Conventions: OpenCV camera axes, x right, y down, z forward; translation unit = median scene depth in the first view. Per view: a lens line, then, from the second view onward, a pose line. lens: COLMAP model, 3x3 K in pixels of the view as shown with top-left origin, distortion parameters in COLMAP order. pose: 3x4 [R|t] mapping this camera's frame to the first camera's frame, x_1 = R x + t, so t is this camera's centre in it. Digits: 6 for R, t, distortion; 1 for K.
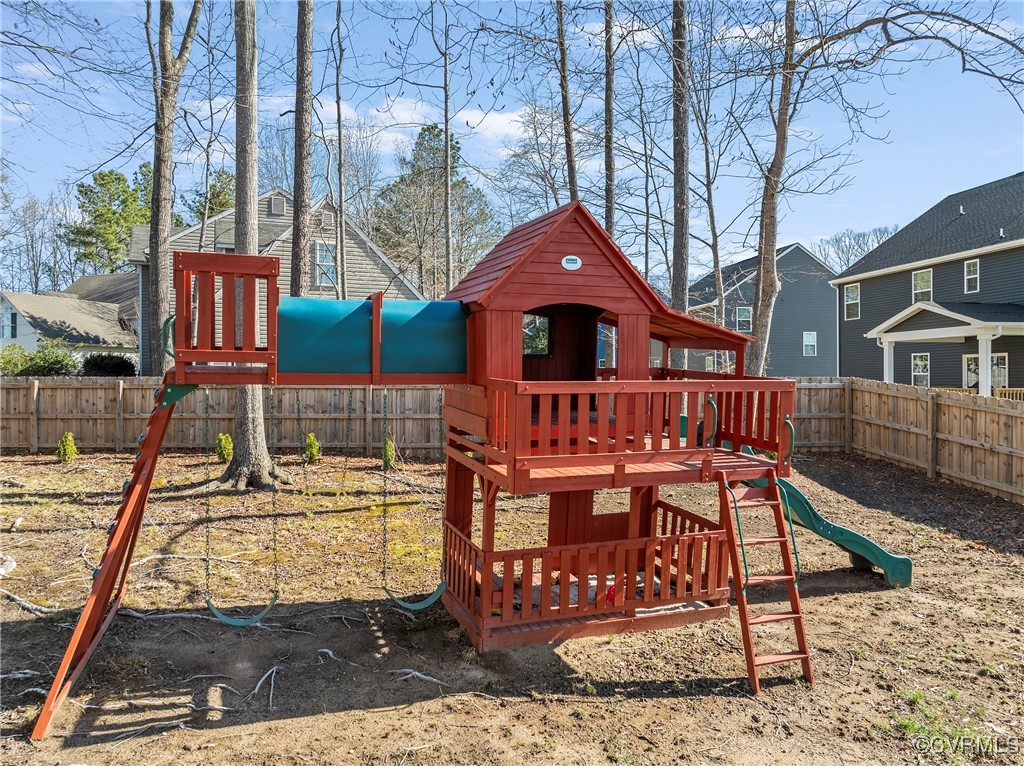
lens RADIAL K [[717.6, 0, 507.2], [0, 717.6, 385.6], [0, 0, 1]] dist [-0.027563, 0.019593]
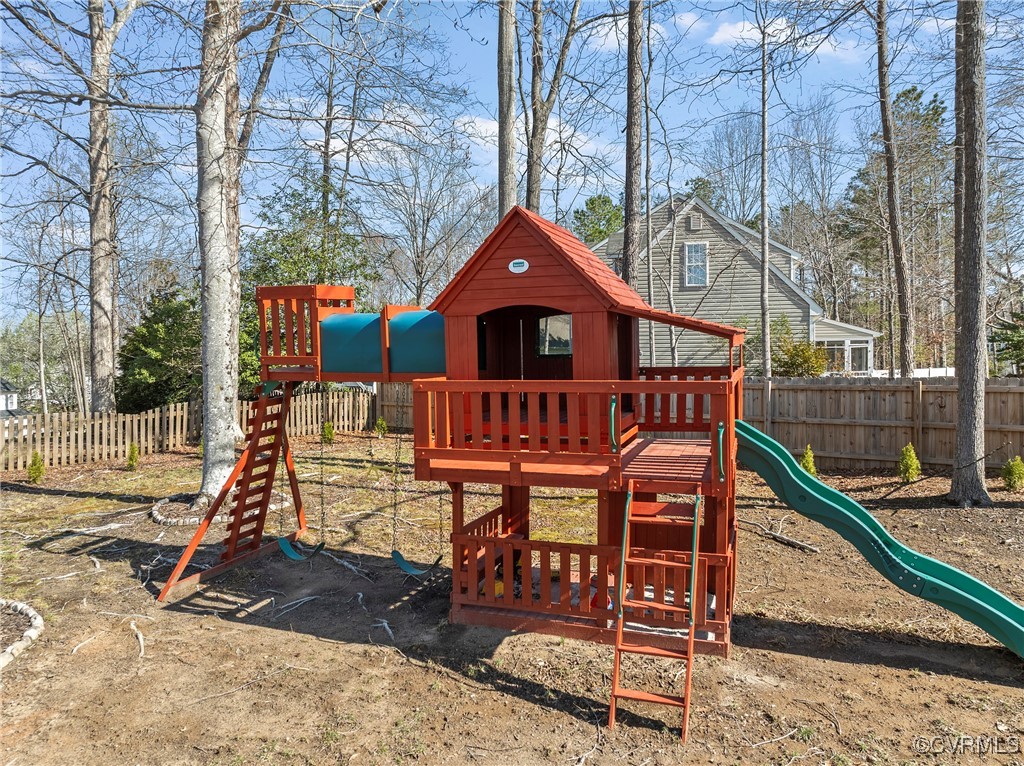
lens RADIAL K [[718.3, 0, 512.0], [0, 718.3, 383.0], [0, 0, 1]] dist [-0.014520, 0.003475]
pose [[0.774354, 0.009439, -0.632682, 0.712220], [-0.010523, 0.999943, 0.002039, -0.004487], [0.632665, 0.005079, 0.774409, 0.184687]]
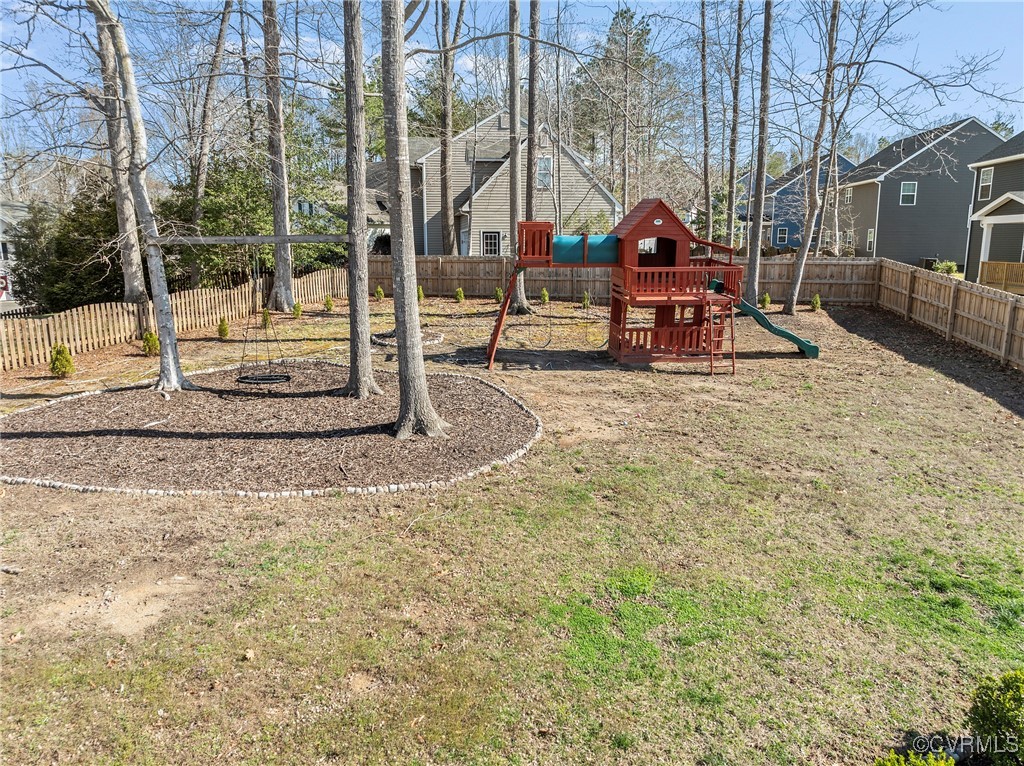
lens RADIAL K [[723.5, 0, 525.7], [0, 723.5, 399.1], [0, 0, 1]] dist [-0.001445, -0.033806]
pose [[0.972301, 0.049364, -0.228462, 0.249786], [-0.001757, 0.978960, 0.204046, -0.070235], [0.233728, -0.197993, 0.951930, -1.762733]]
